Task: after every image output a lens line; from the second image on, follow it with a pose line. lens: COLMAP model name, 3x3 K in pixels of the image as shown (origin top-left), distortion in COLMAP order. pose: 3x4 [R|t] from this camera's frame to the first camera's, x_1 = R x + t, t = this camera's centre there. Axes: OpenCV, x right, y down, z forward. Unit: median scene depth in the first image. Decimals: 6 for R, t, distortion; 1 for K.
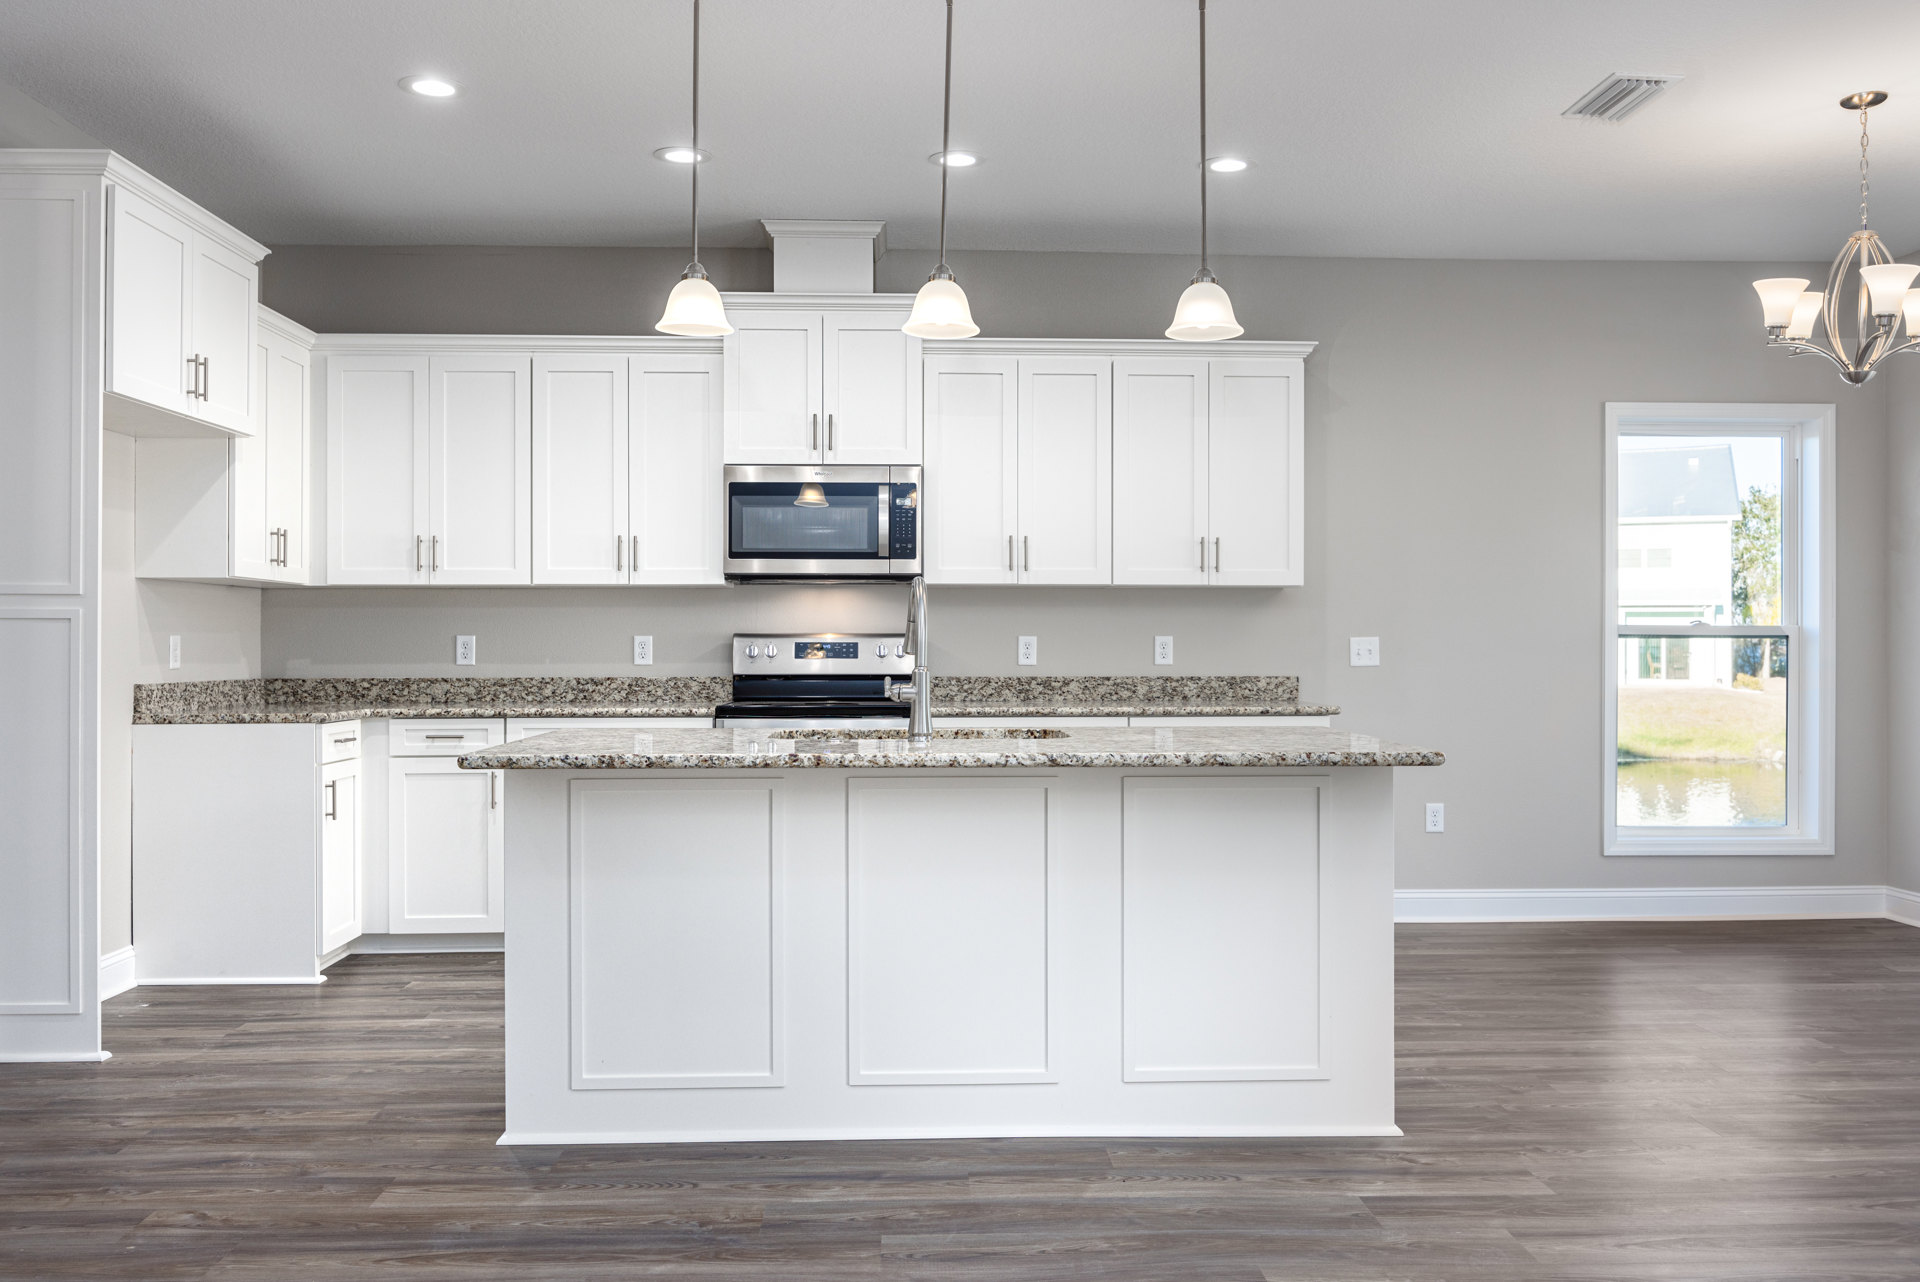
lens RADIAL K [[1542.7, 0, 959.2], [0, 1542.7, 639.6], [0, 0, 1]] dist [0.003307, 0.003782]
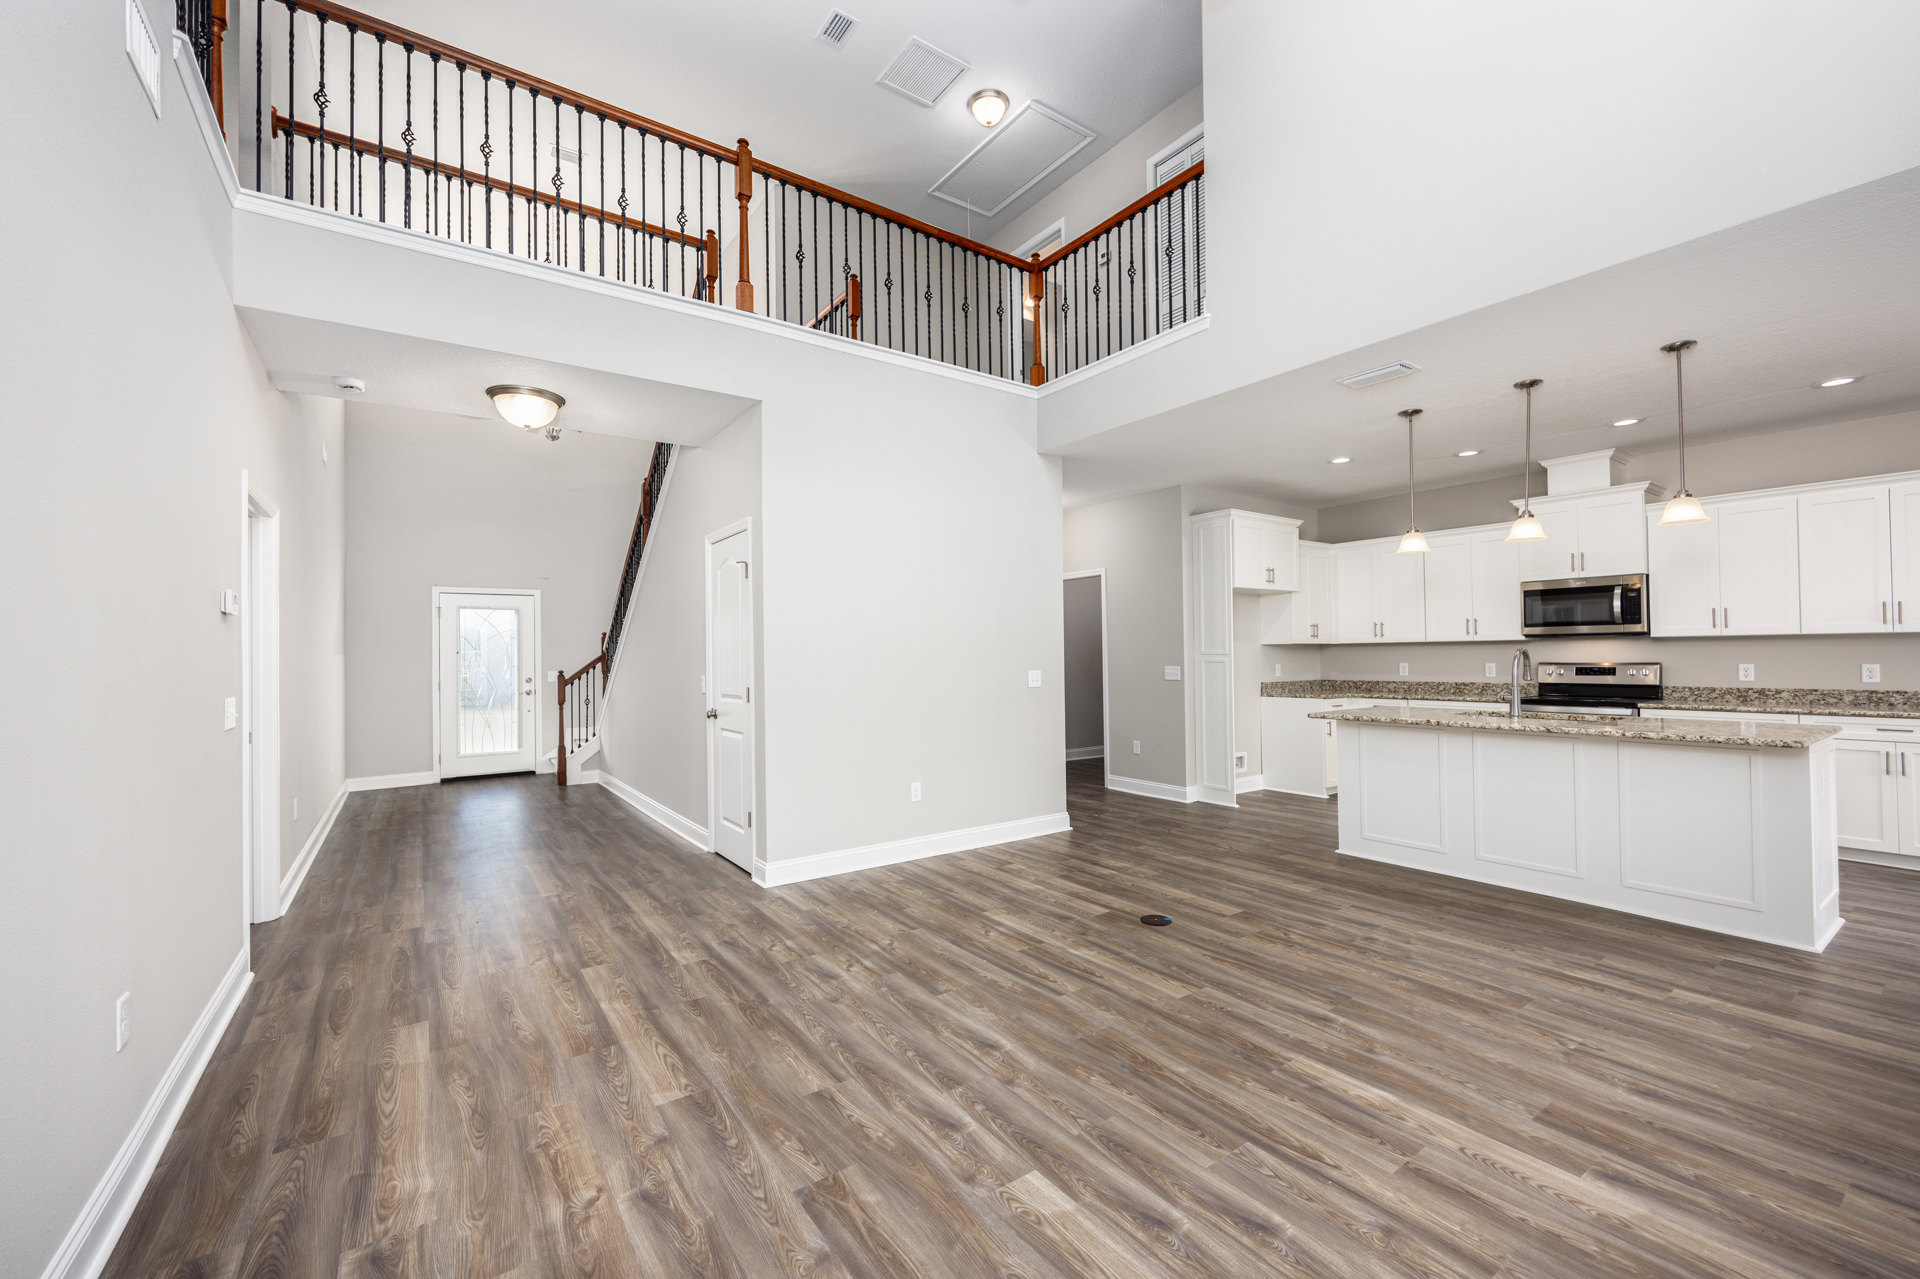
lens RADIAL K [[773.1, 0, 958.1], [0, 773.1, 644.8], [0, 0, 1]] dist [-0.003337, -0.000427]
pose [[0.547723, -0.016474, -0.836497, 0.298217], [0.011975, 0.999858, -0.011851, -0.025348], [0.836574, -0.003526, 0.547843, -0.203638]]
